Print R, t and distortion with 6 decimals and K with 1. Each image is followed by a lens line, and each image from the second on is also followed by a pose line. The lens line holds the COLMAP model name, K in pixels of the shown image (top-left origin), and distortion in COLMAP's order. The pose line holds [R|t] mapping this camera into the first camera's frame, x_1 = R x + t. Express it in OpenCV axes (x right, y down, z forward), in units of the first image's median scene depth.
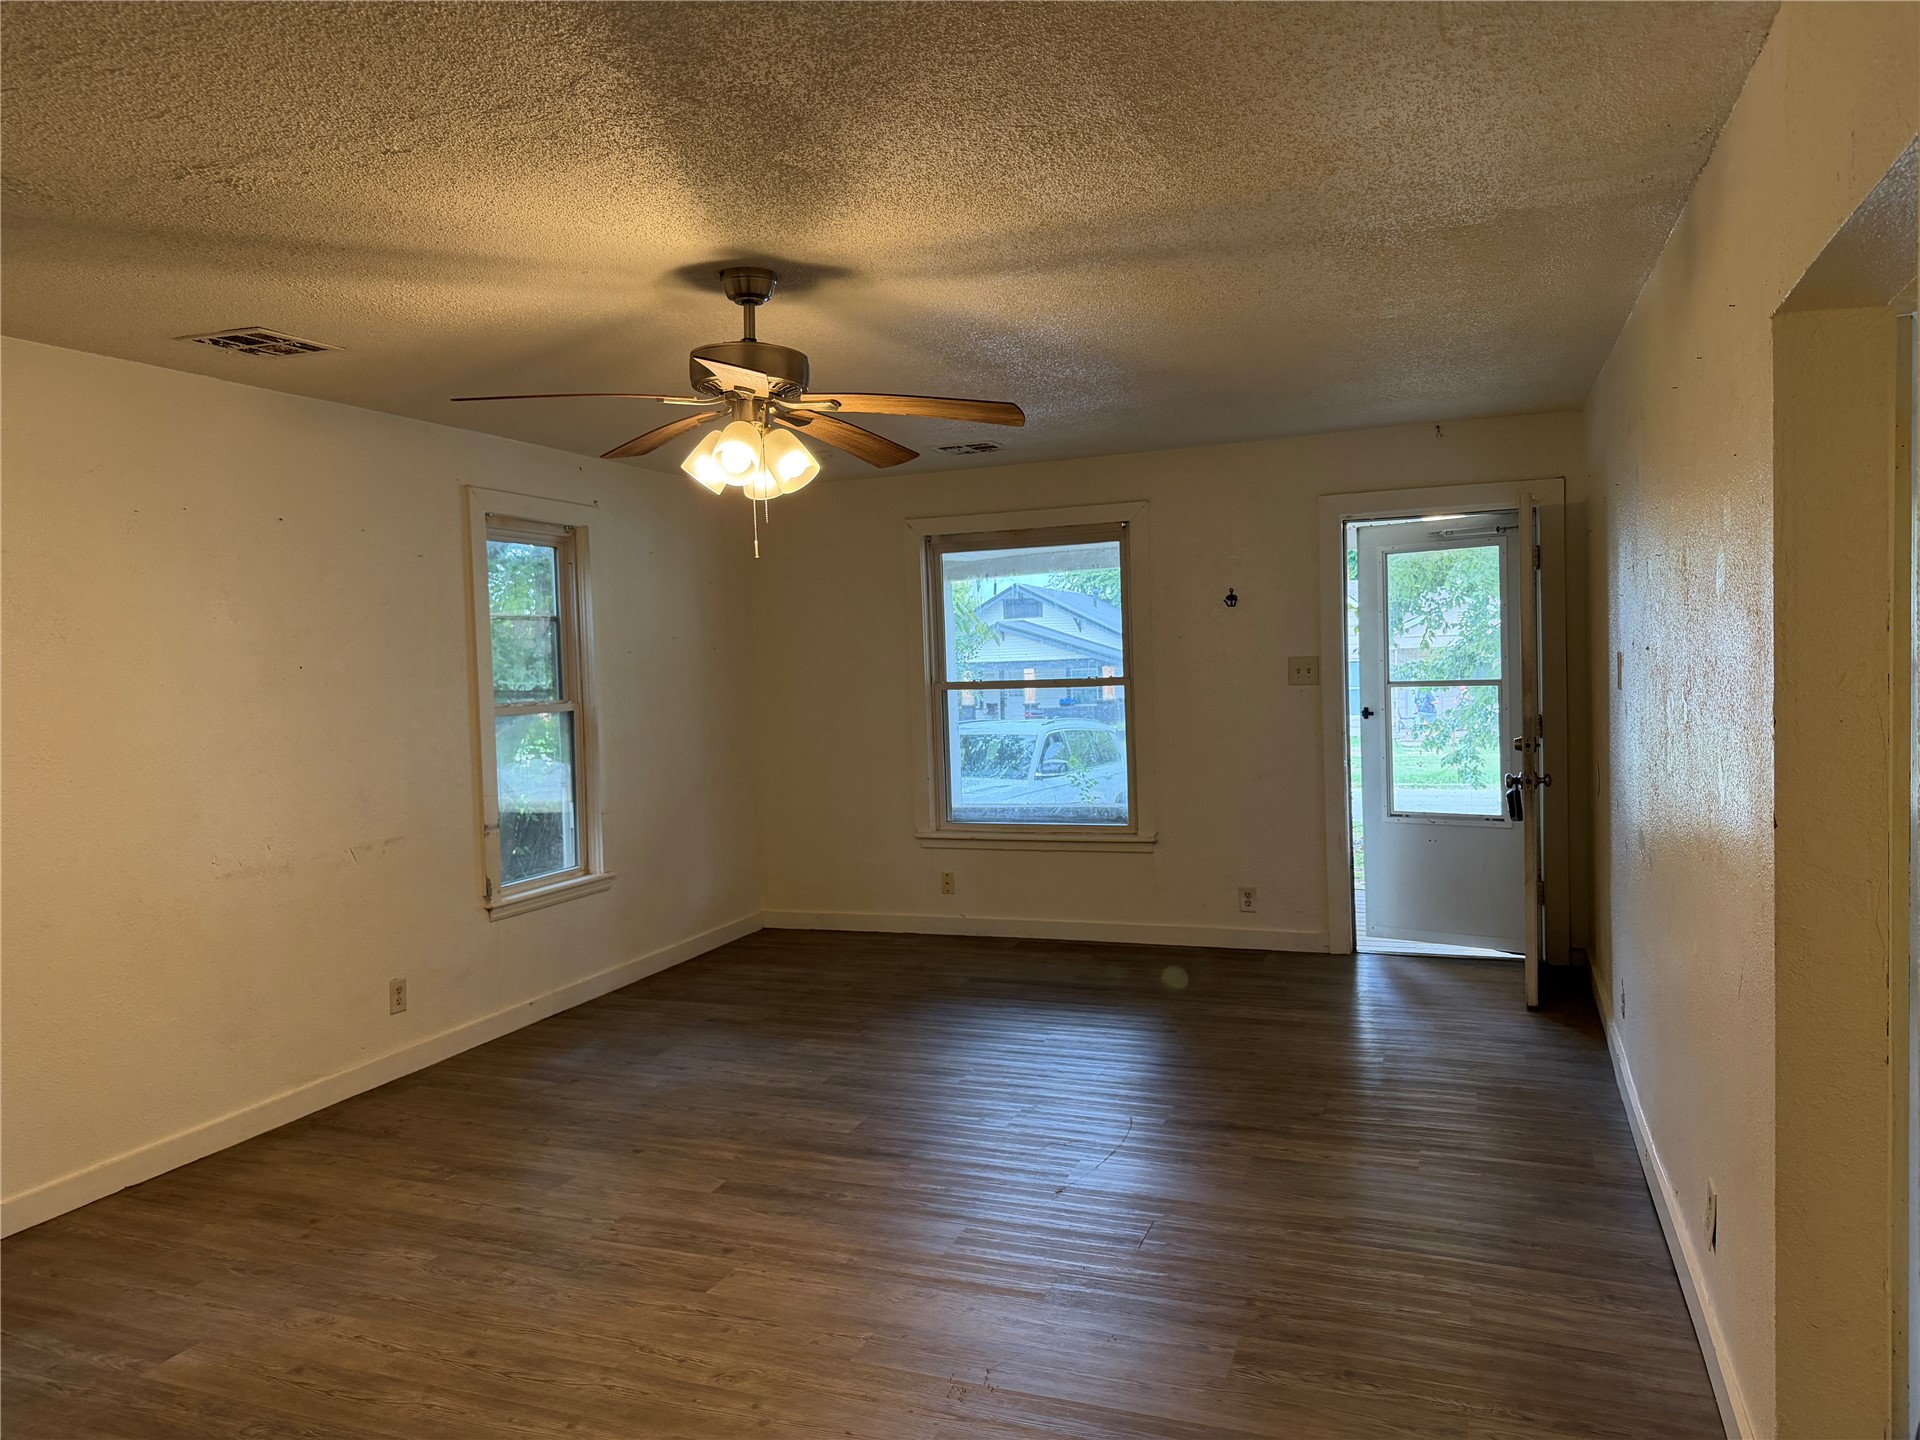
lens RADIAL K [[1386.1, 0, 958.9], [0, 1386.1, 719.5], [0, 0, 1]] dist [0.027847, -0.019358]
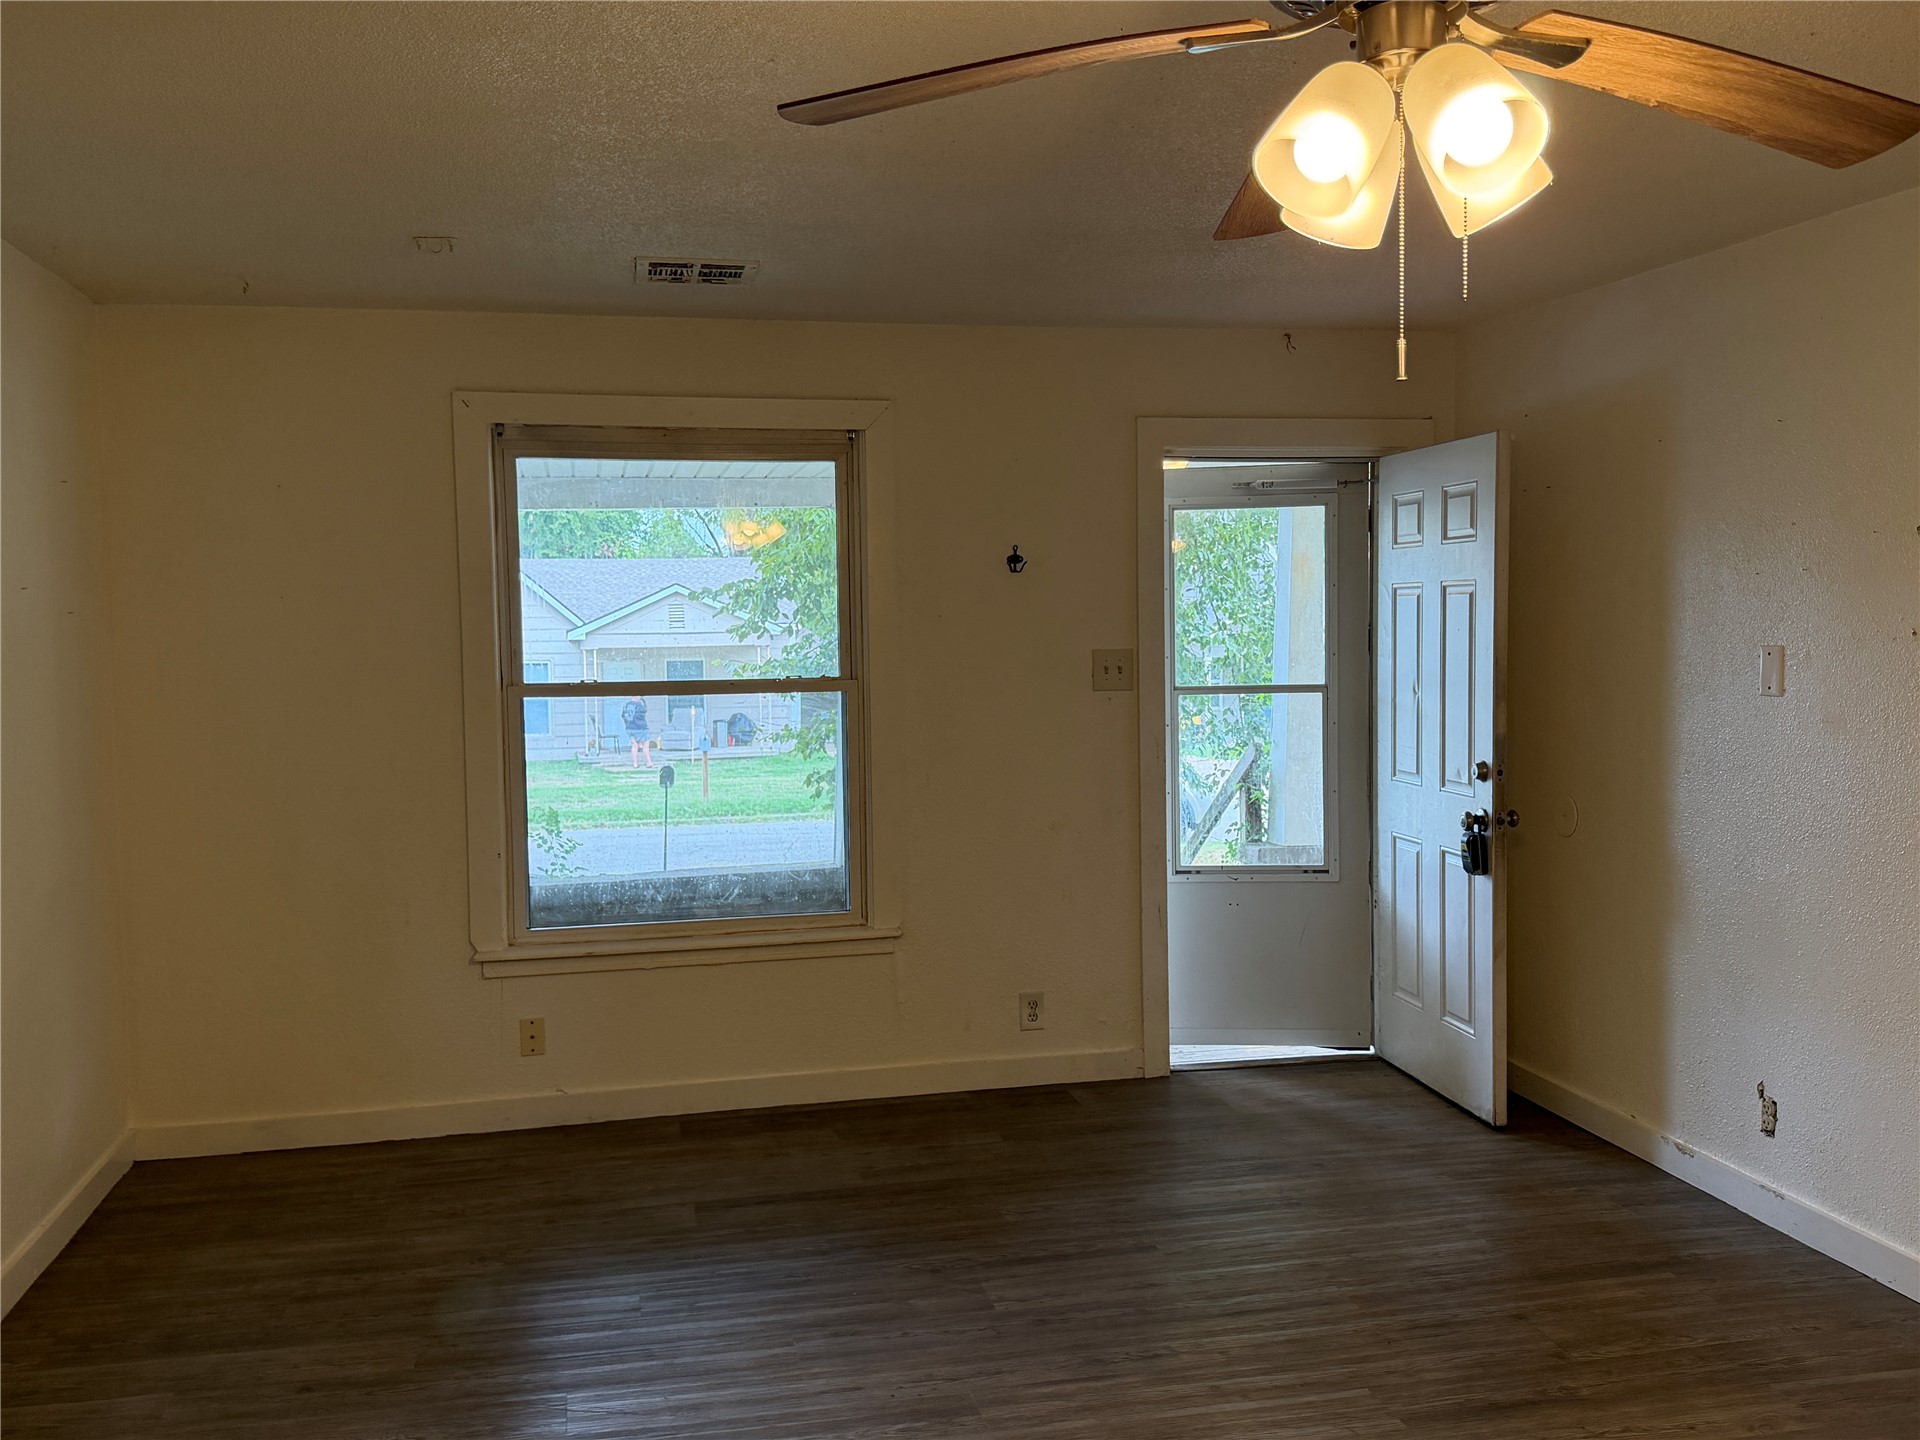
lens RADIAL K [[1709.7, 0, 962.2], [0, 1709.7, 718.4], [0, 0, 1]] dist [0.044834, -0.017042]
pose [[0.812158, -0.005369, 0.583413, -0.297814], [0.011578, 0.999909, -0.006916, -0.006159], [-0.583323, 0.012372, 0.812146, 0.348475]]
